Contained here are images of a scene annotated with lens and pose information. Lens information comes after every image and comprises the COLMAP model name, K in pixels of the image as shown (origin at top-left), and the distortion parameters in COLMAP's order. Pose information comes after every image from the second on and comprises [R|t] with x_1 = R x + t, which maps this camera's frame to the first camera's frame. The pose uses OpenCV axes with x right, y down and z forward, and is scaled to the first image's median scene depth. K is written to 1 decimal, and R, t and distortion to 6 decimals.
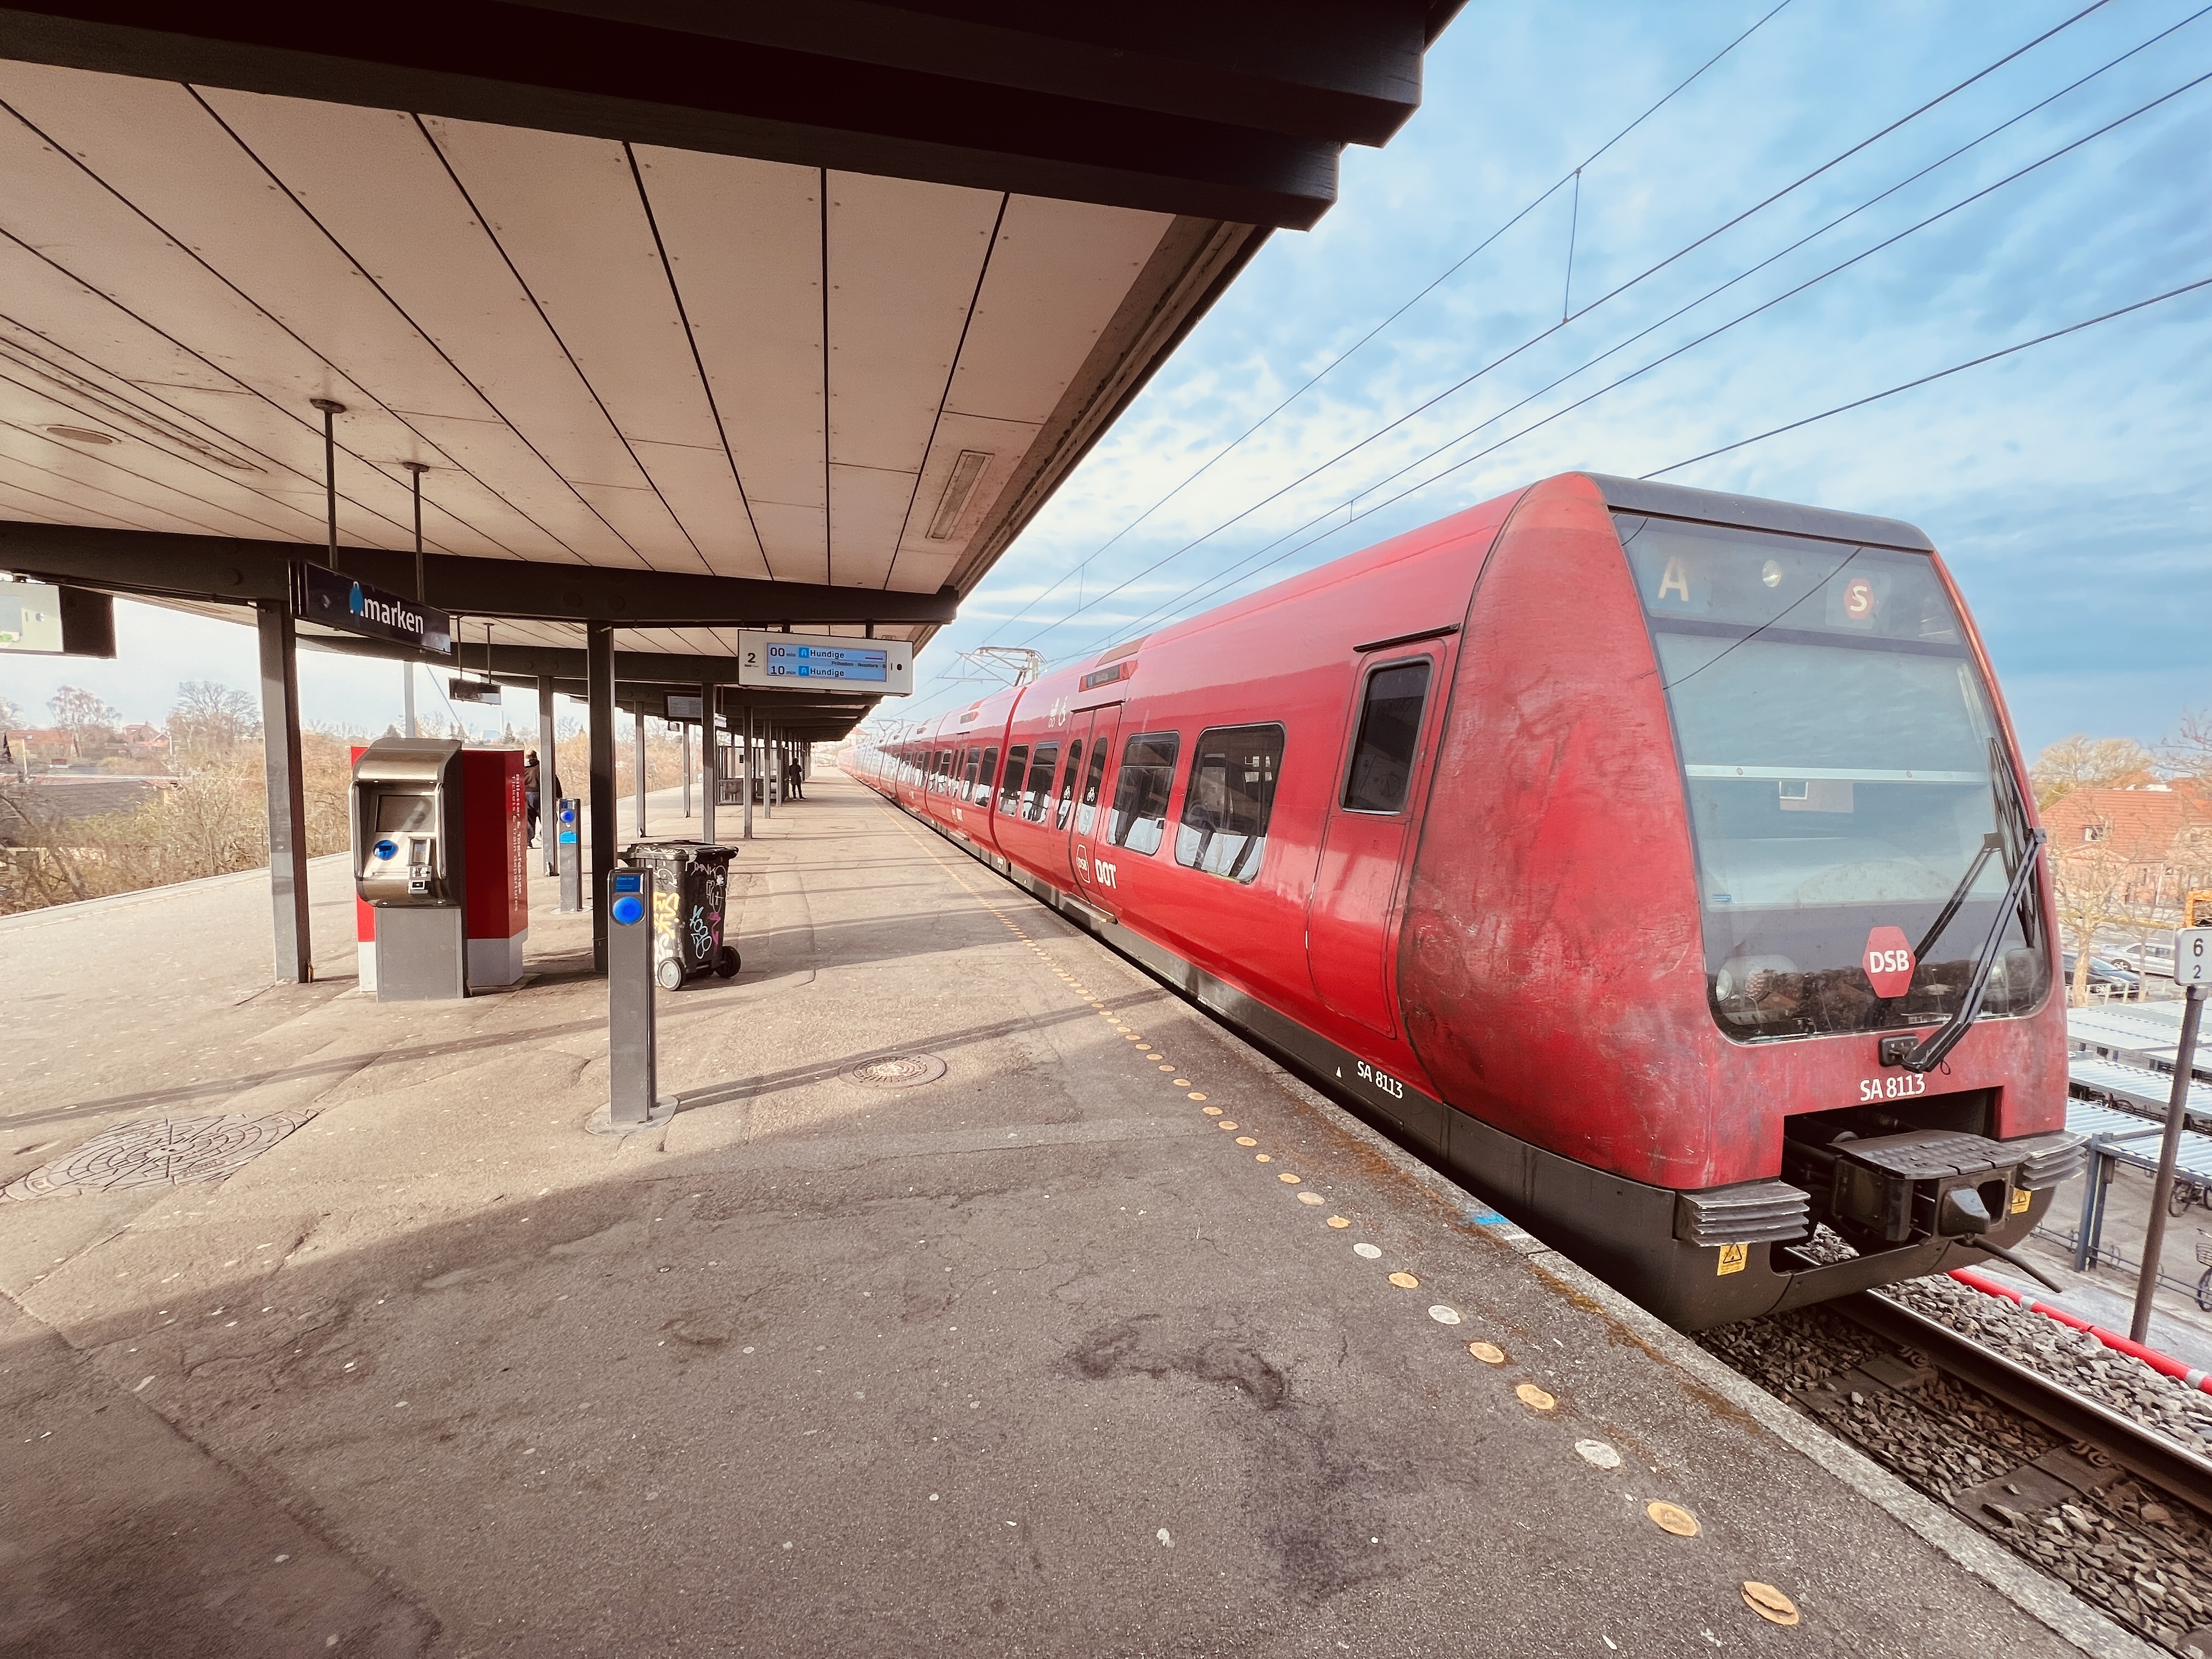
lens RADIAL K [[887.3, 0, 1098.2], [0, 887.3, 834.5], [0, 0, 1]] dist [0.000271, -0.000300]
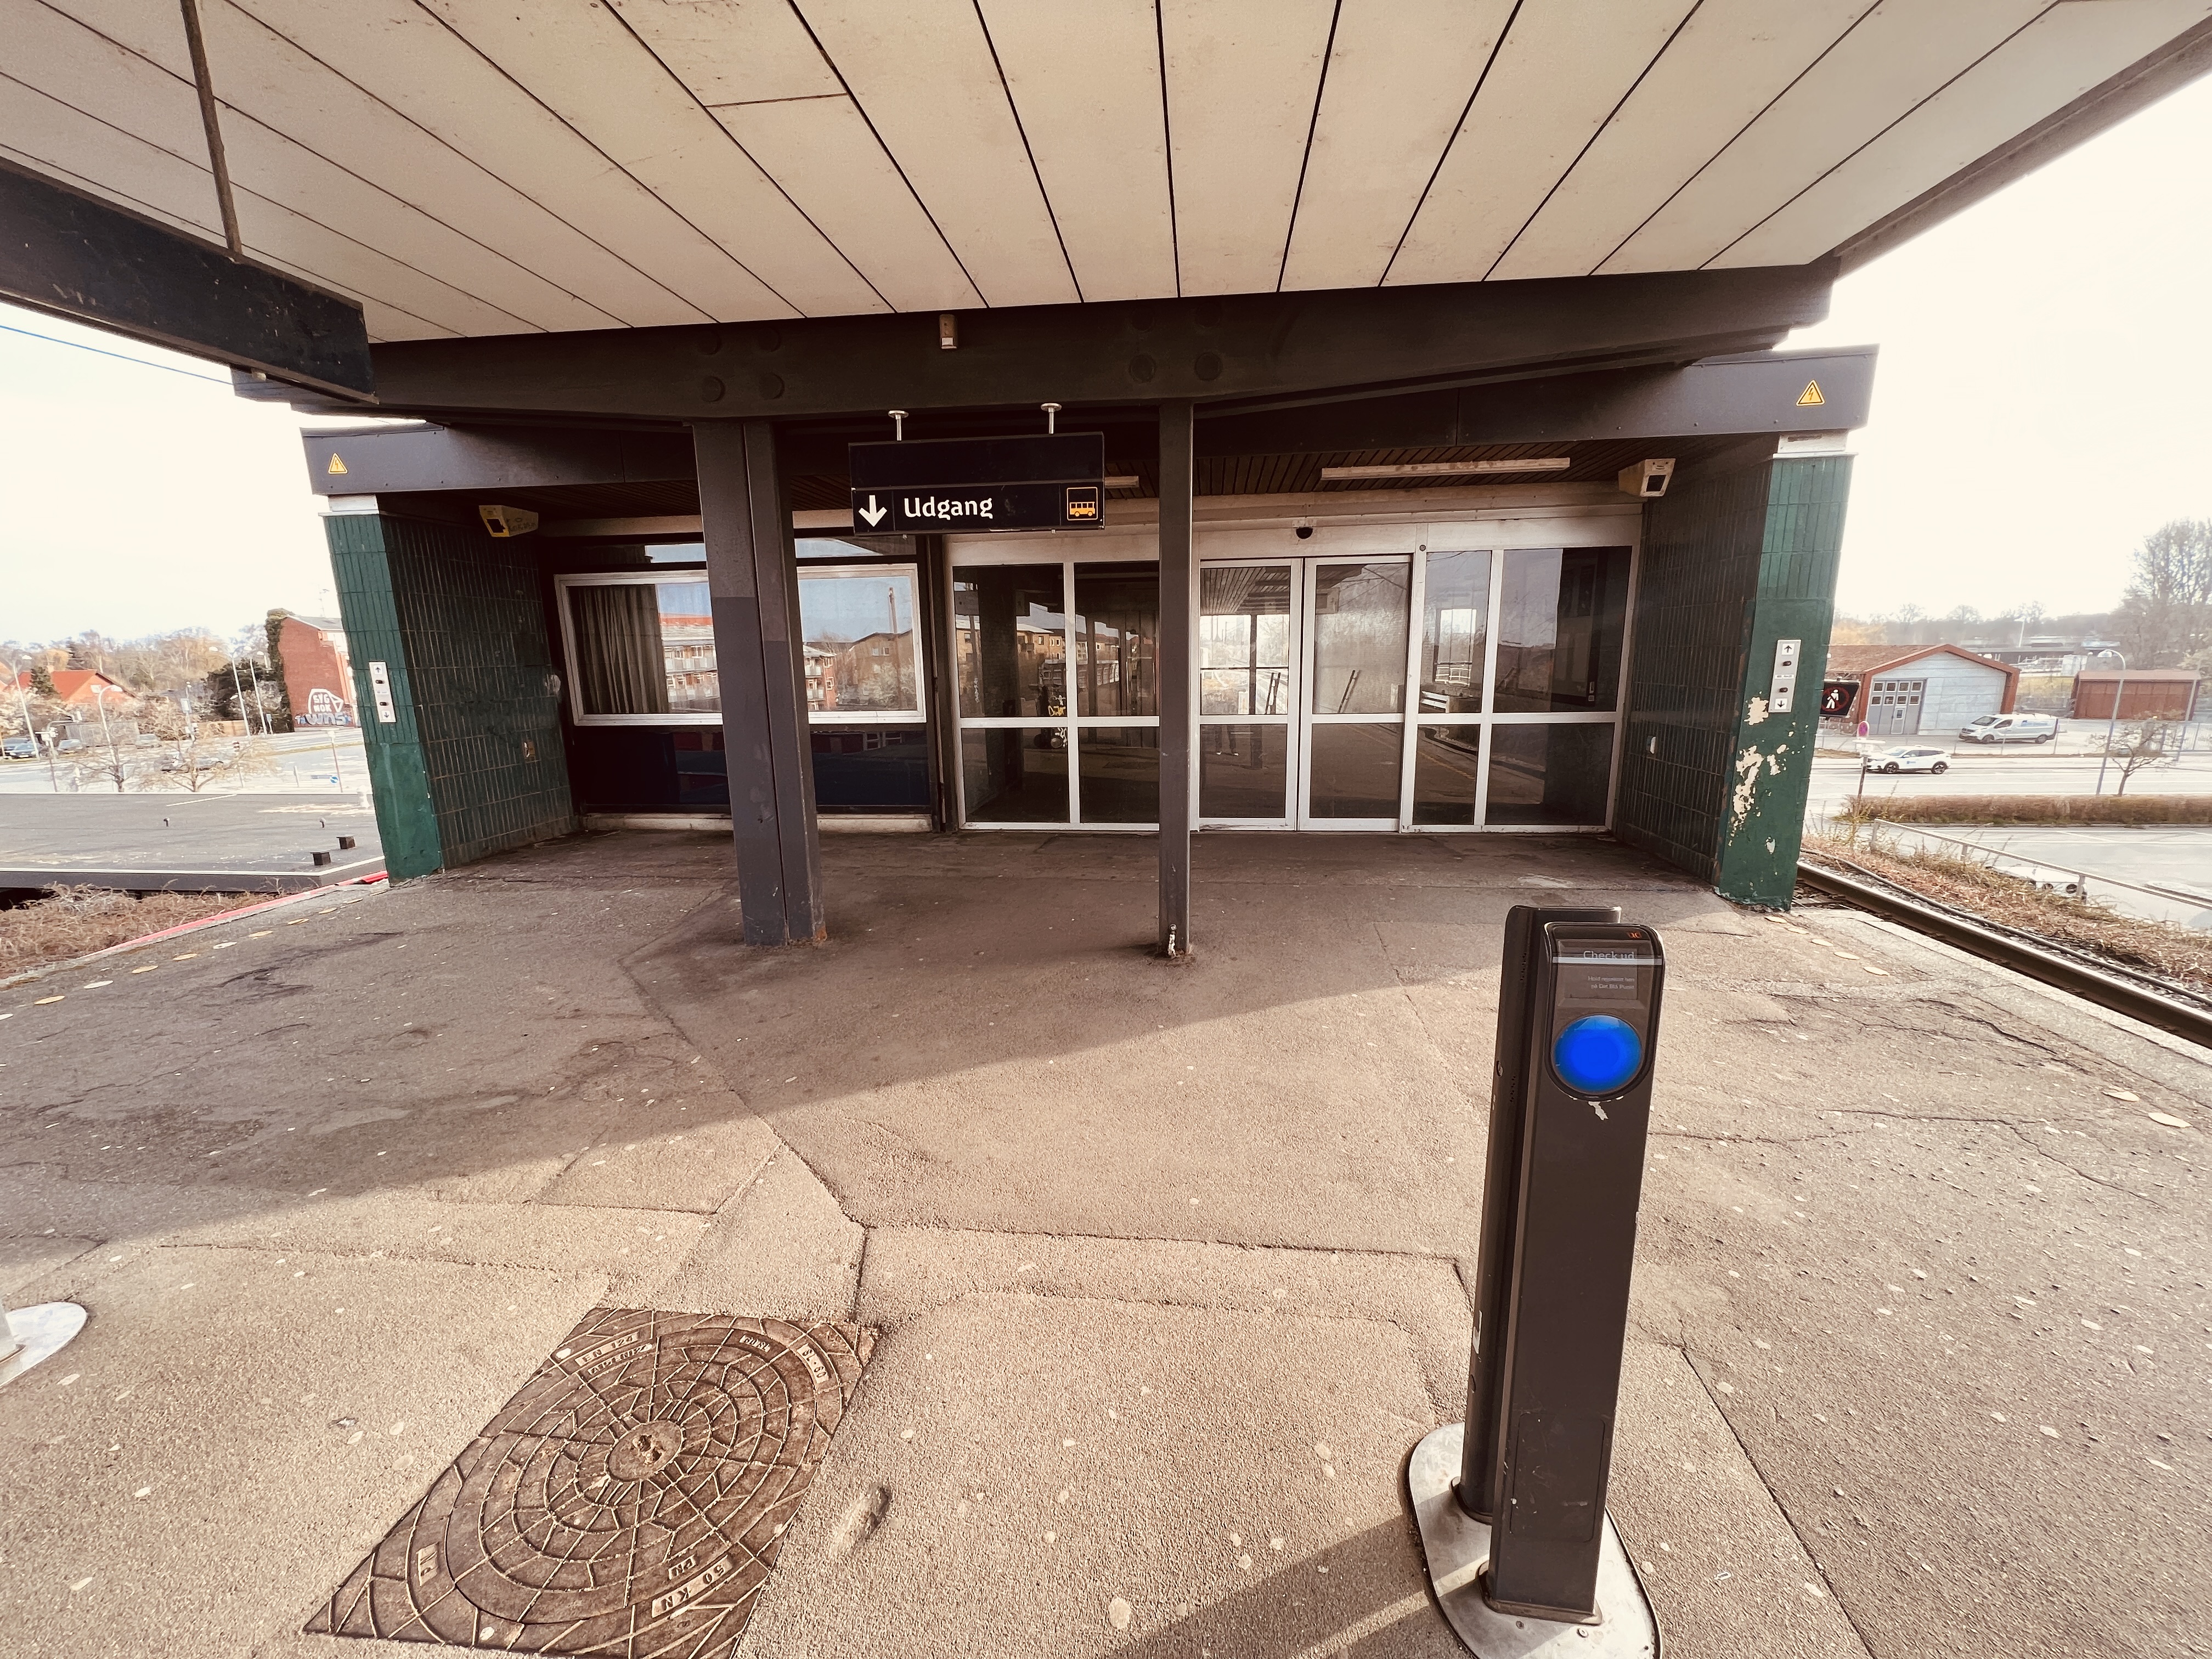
lens RADIAL K [[889.8, 0, 1107.5], [0, 889.8, 834.6], [0, 0, 1]] dist [-0.001033, 0.000453]
pose [[-0.918944, -0.090614, 0.383837, -1.275323], [0.025680, 0.957435, 0.287506, -0.090815], [-0.393551, 0.274059, -0.877502, 1.097198]]
